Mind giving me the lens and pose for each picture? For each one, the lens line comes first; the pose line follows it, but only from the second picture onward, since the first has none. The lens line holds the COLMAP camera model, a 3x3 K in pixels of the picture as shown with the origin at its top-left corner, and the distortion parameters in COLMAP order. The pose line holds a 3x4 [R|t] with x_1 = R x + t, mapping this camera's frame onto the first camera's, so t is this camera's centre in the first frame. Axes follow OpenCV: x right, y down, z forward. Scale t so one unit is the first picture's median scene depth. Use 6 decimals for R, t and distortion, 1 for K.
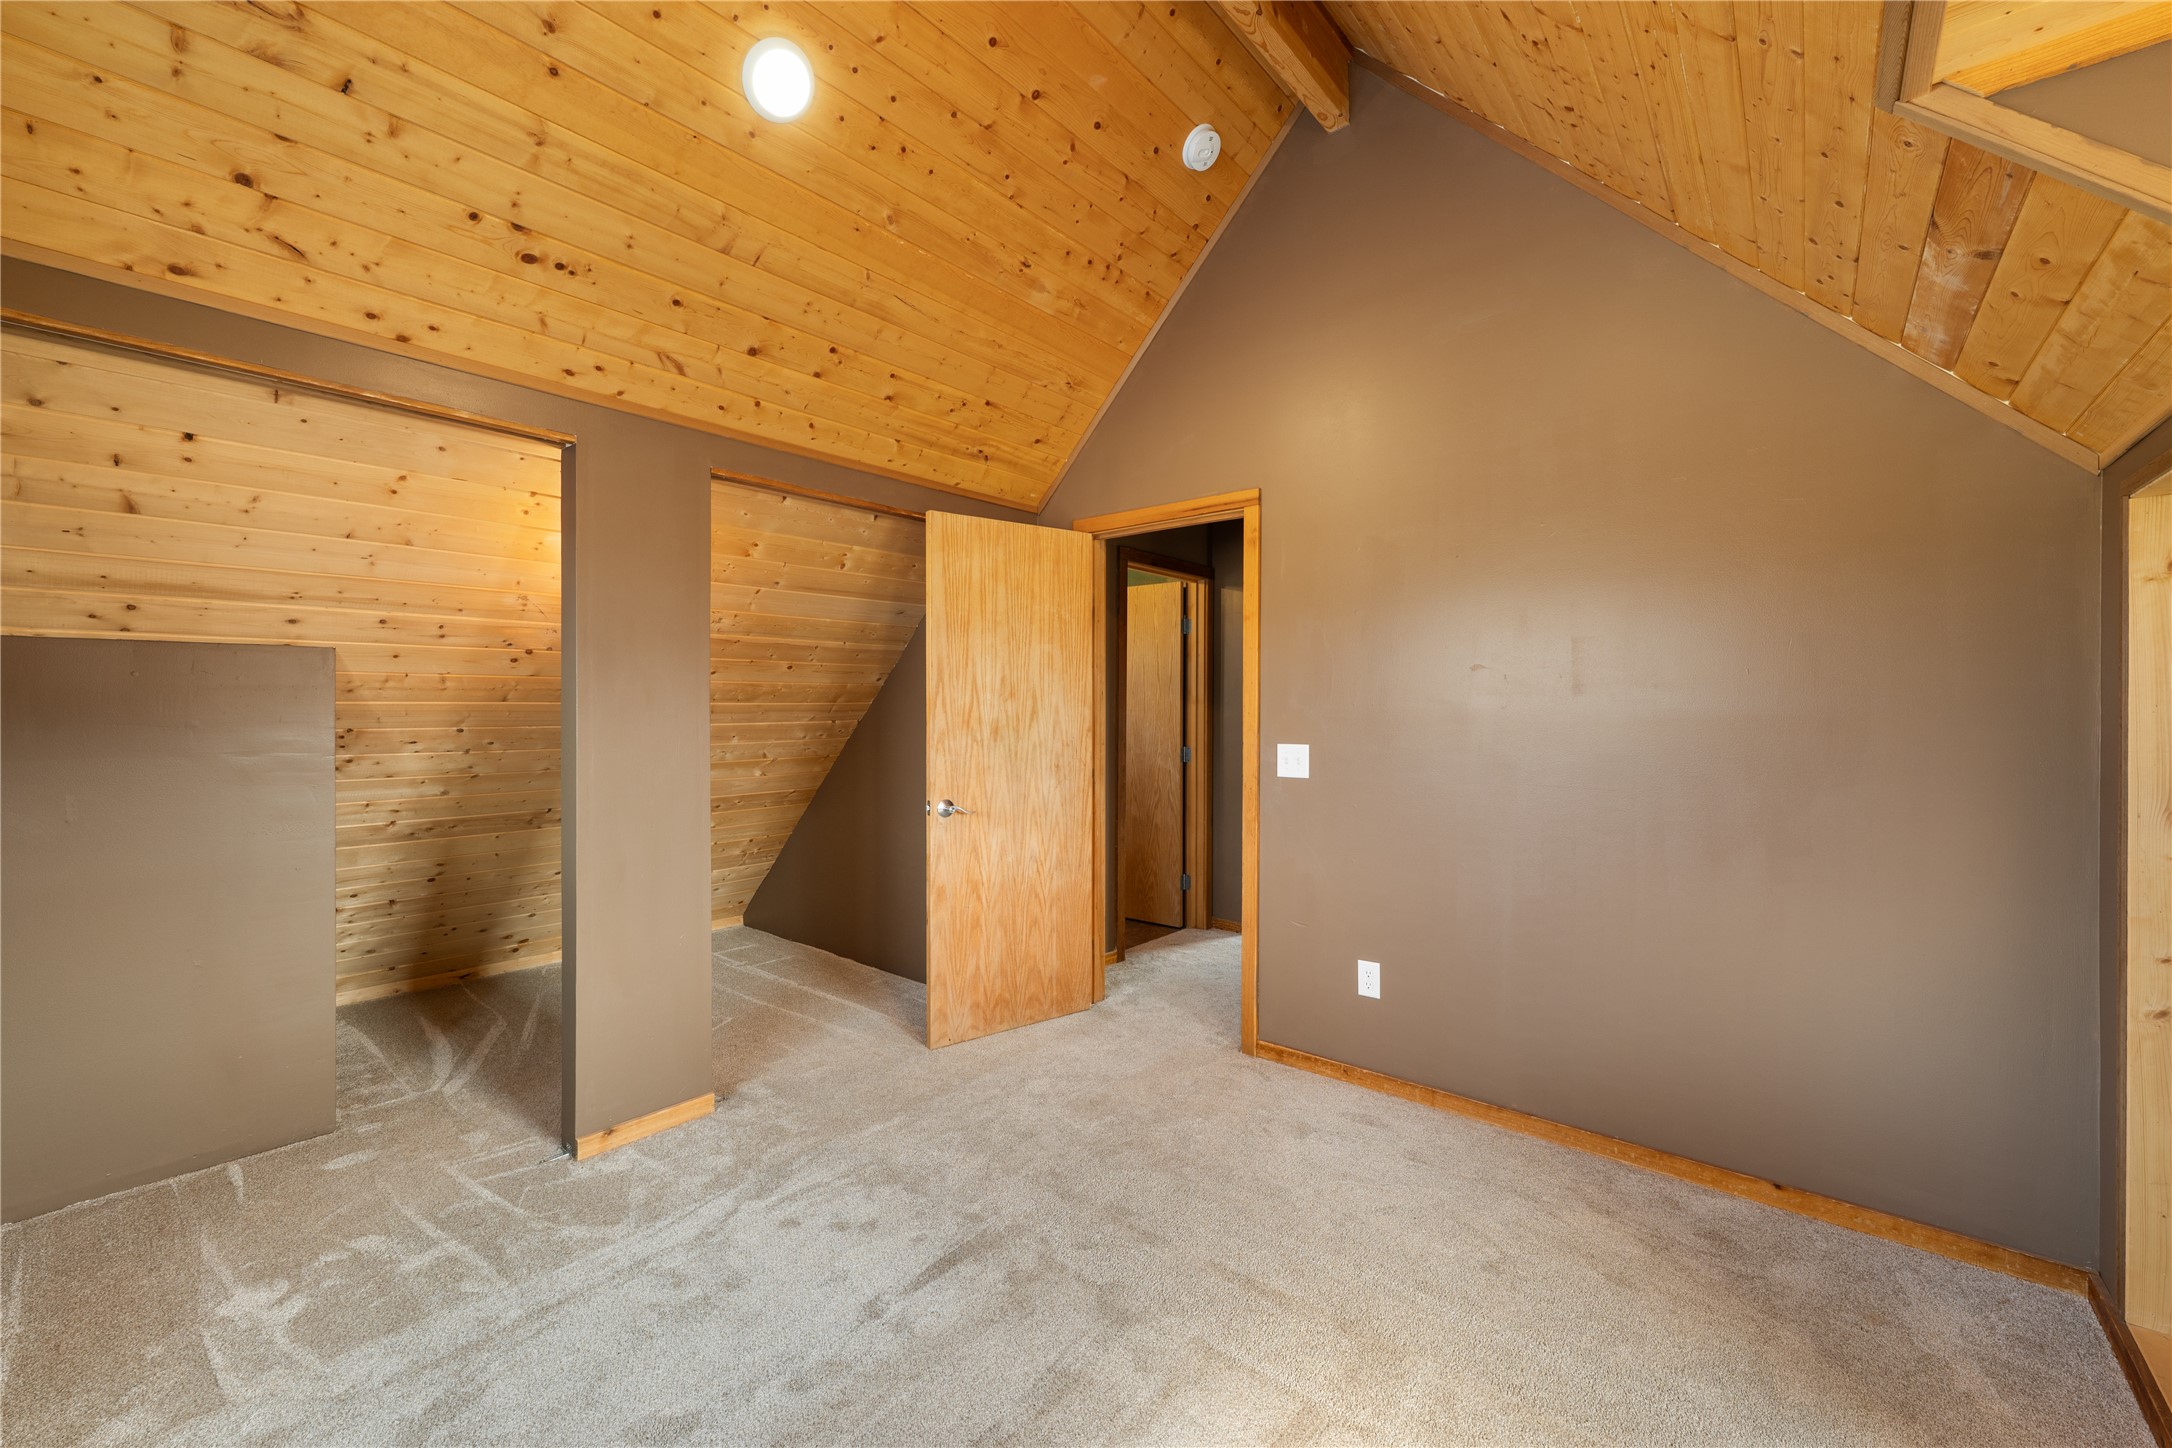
lens RADIAL K [[871.3, 0, 1092.8], [0, 871.3, 717.6], [0, 0, 1]] dist [-0.002651, 0.000363]
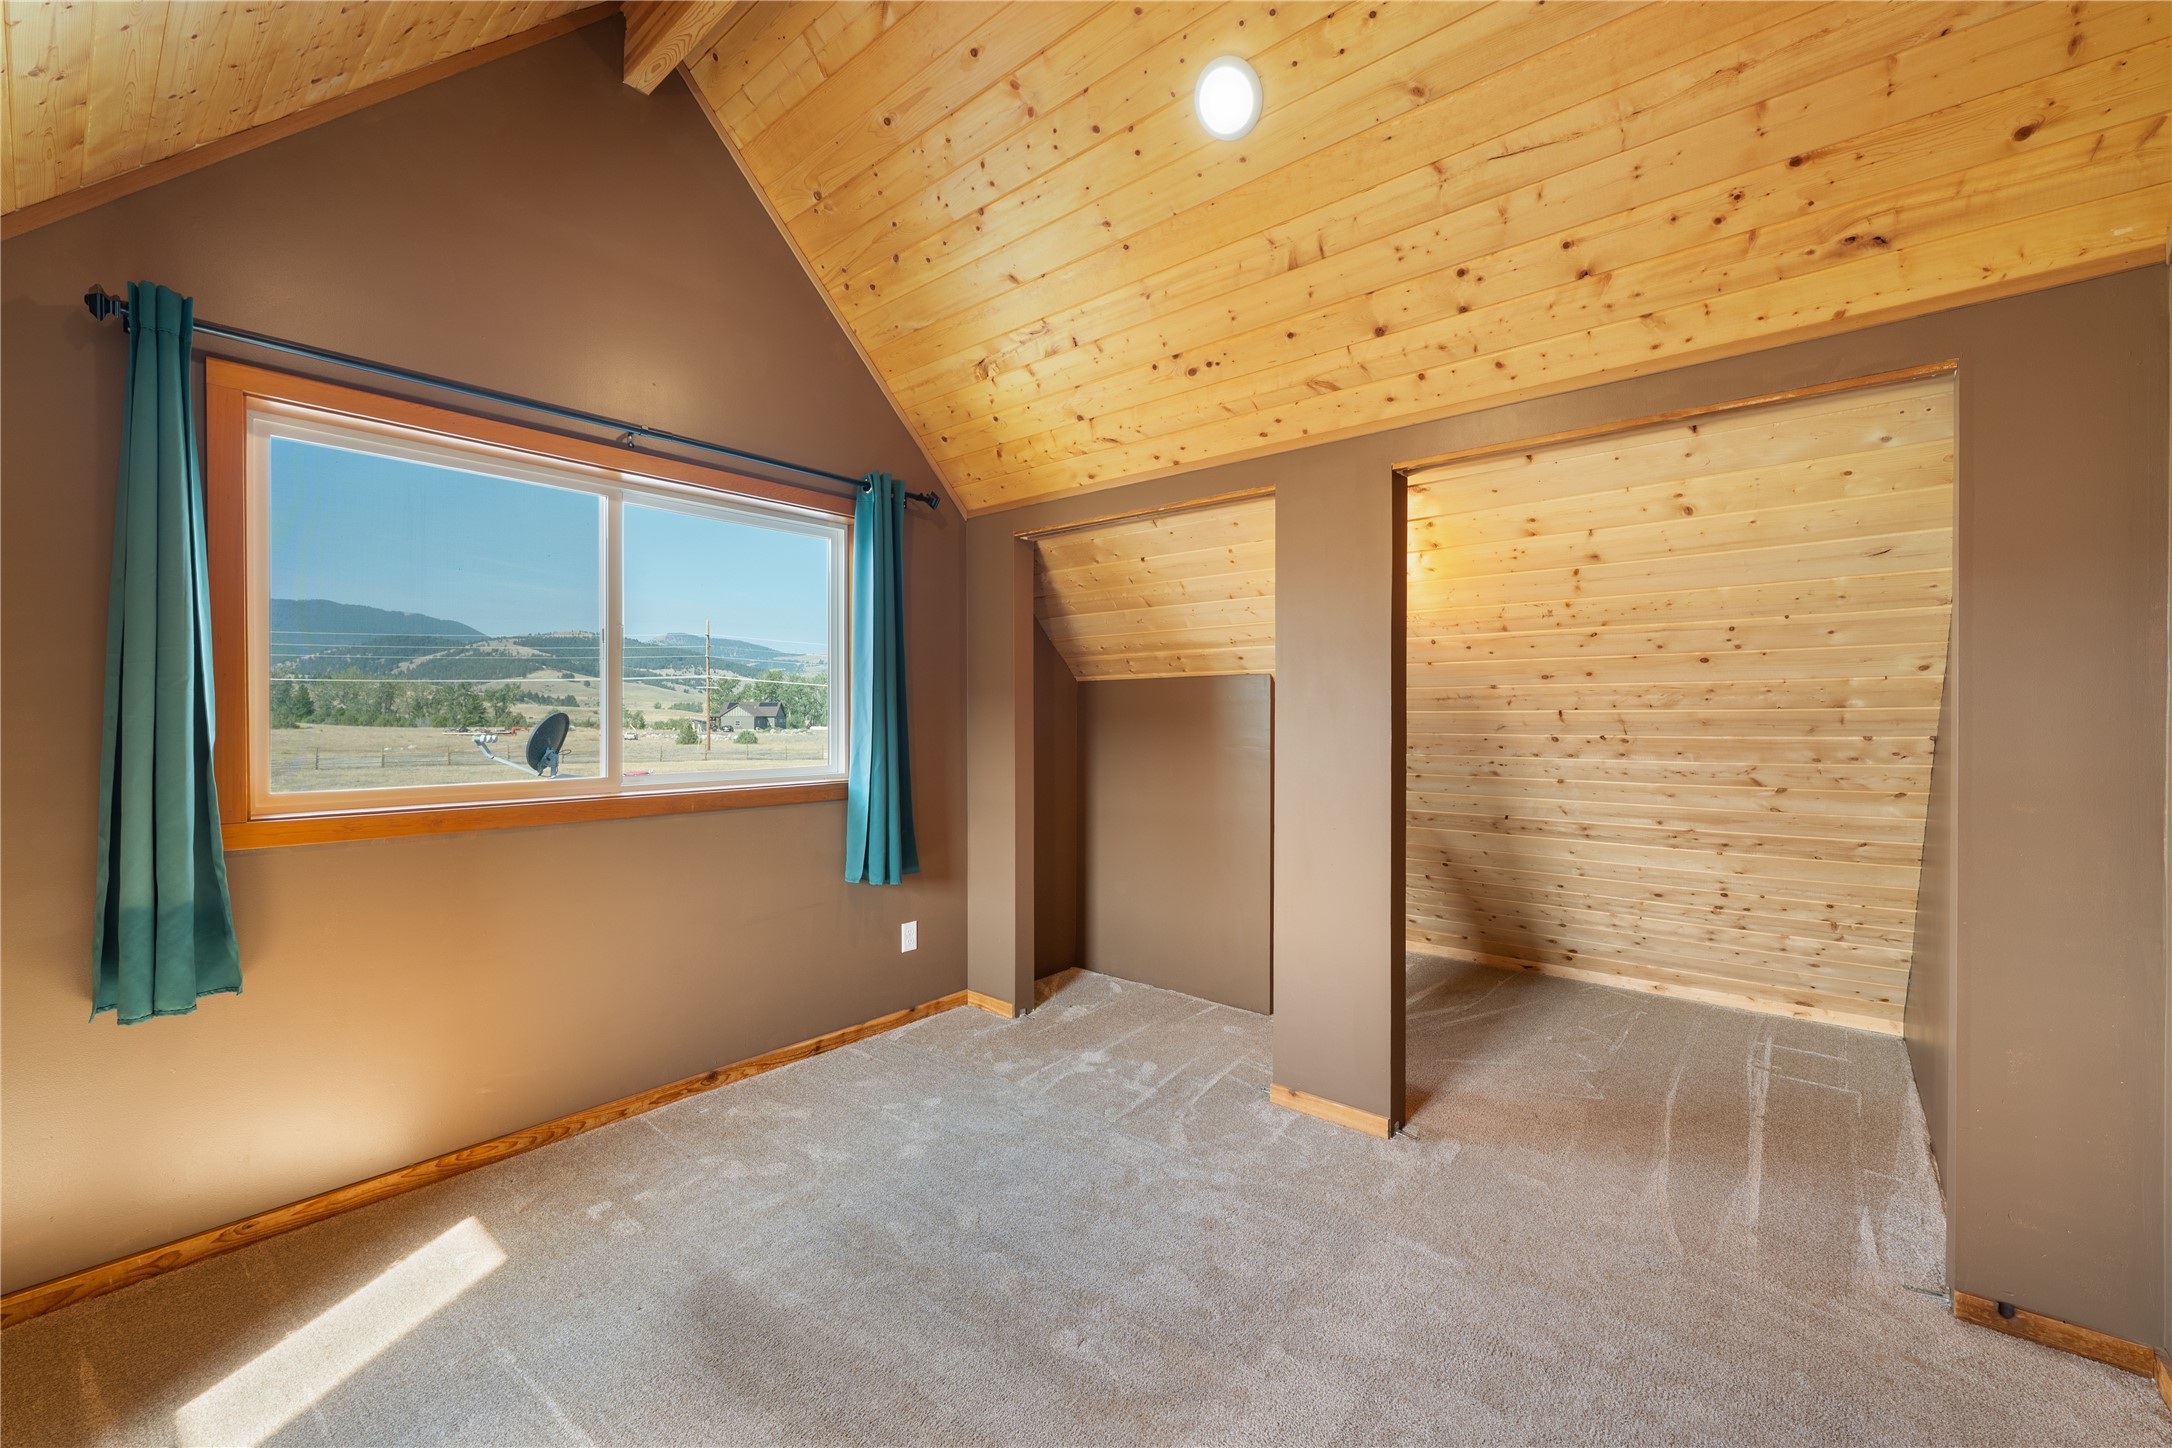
lens RADIAL K [[880.1, 0, 1086.0], [0, 880.1, 724.0], [0, 0, 1]] dist [-0.000970, -0.000071]
pose [[-0.015105, 0.008853, -0.999847, 0.572326], [-0.012844, 0.999877, 0.009048, -0.008030], [0.999803, 0.012978, -0.014989, 0.729676]]
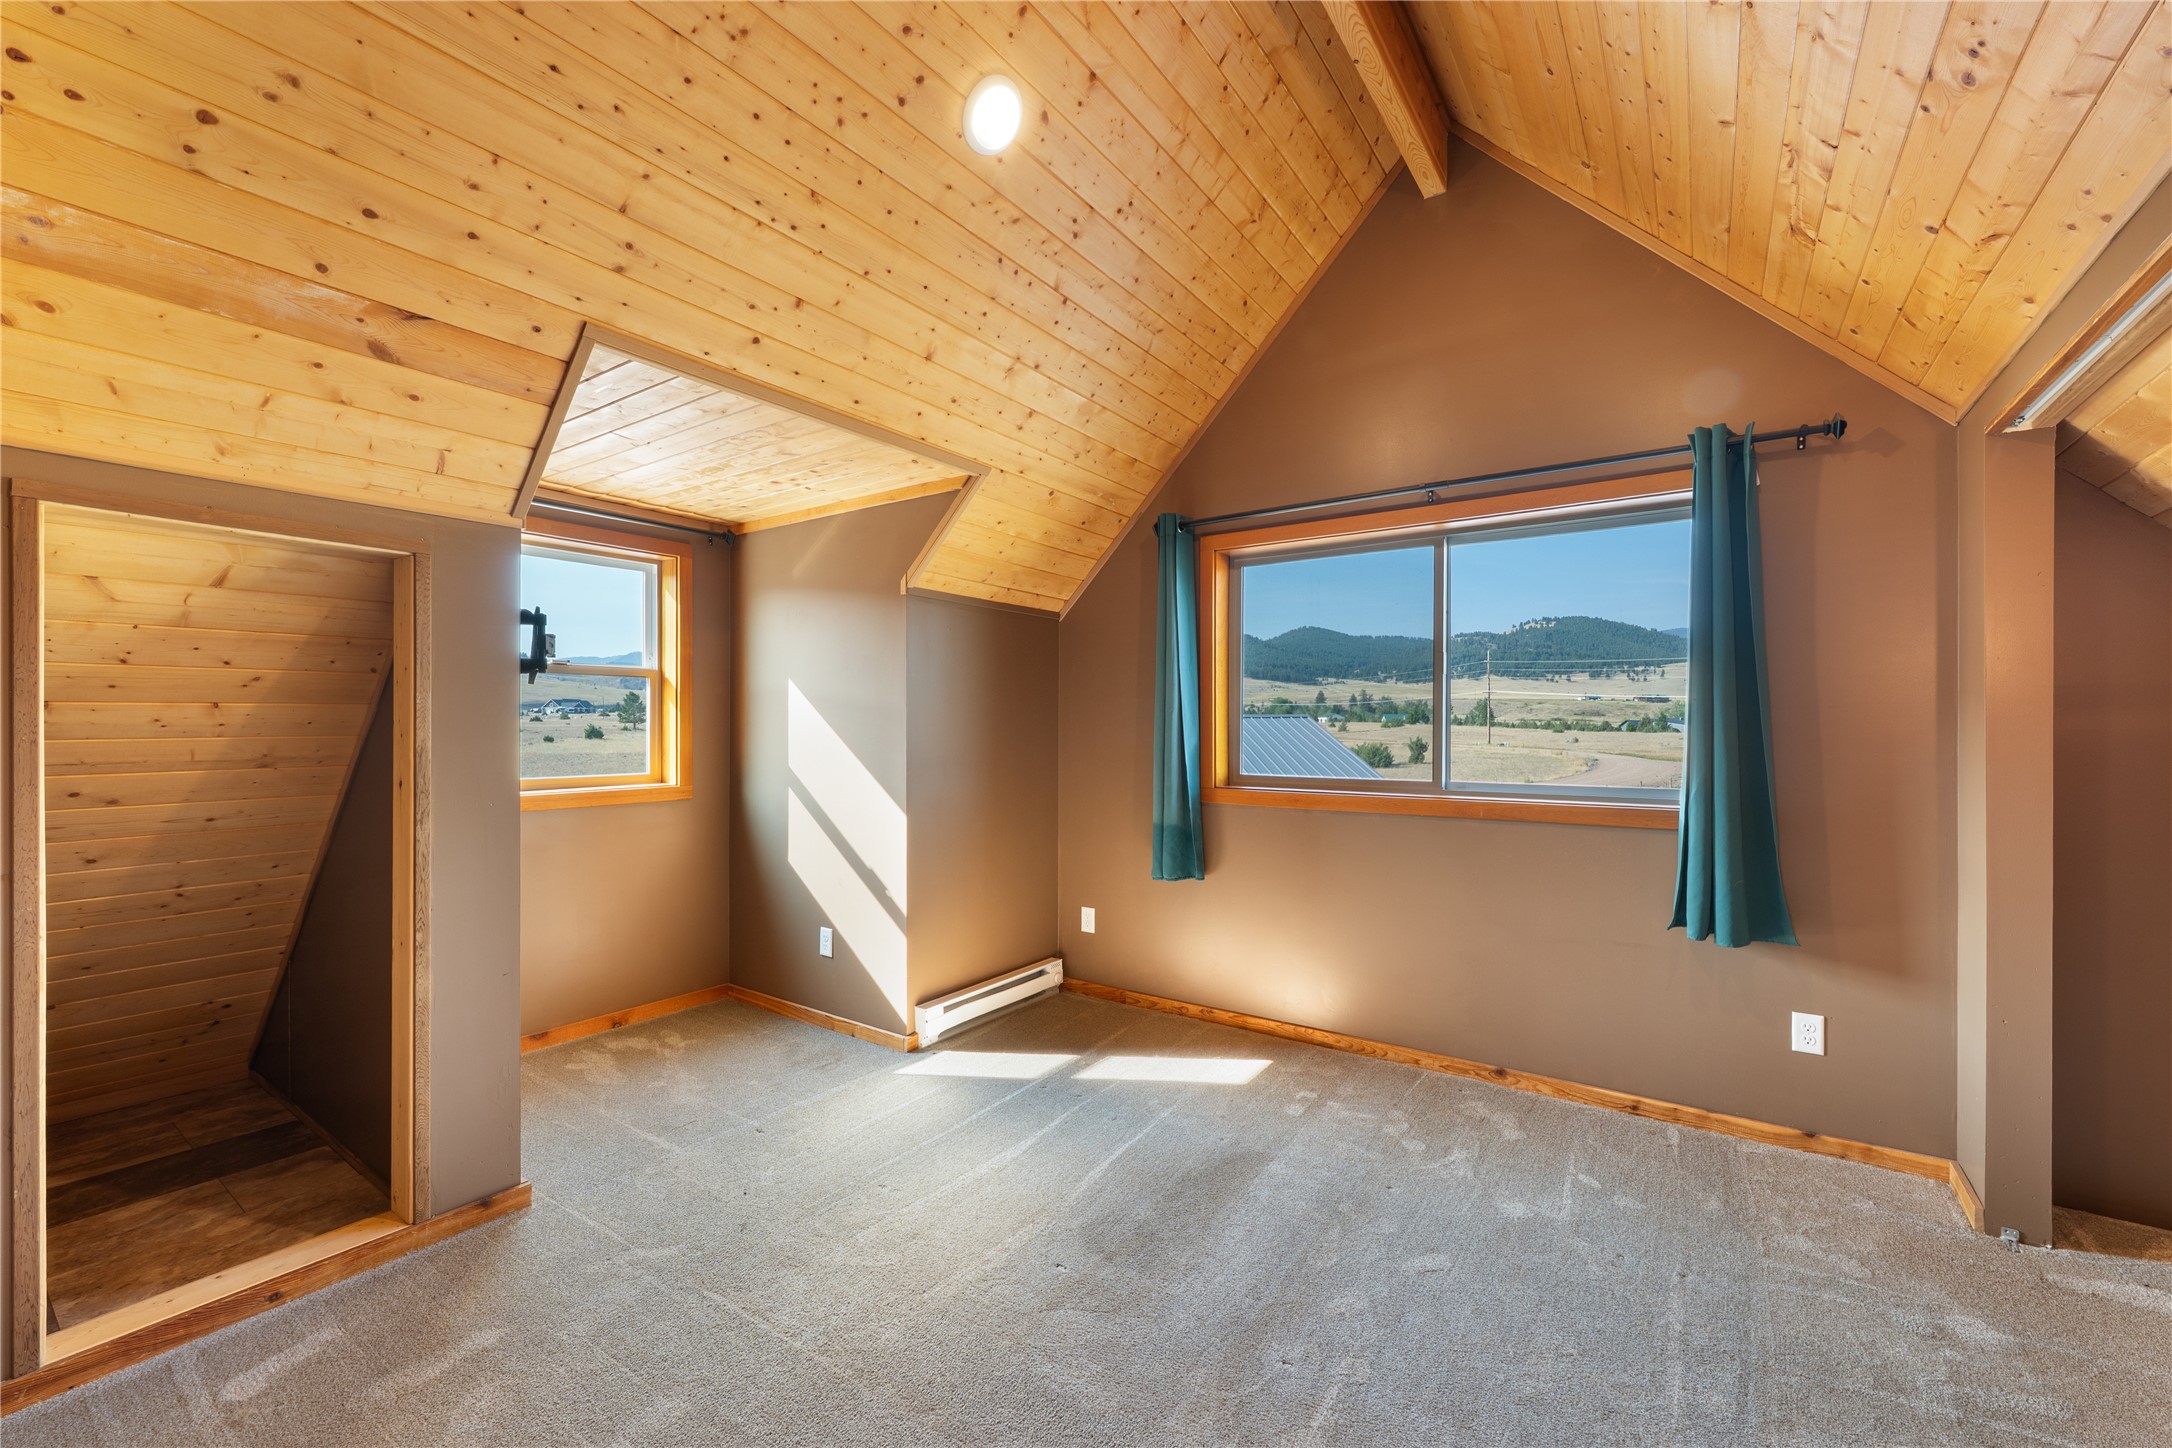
lens RADIAL K [[870.1, 0, 1077.0], [0, 870.1, 736.1], [0, 0, 1]] dist [-0.000688, -0.000137]
pose [[-0.997694, -0.004194, -0.067738, 0.083926], [-0.005638, 0.999761, 0.021134, -0.015970], [0.067633, 0.021468, -0.997479, 1.392166]]
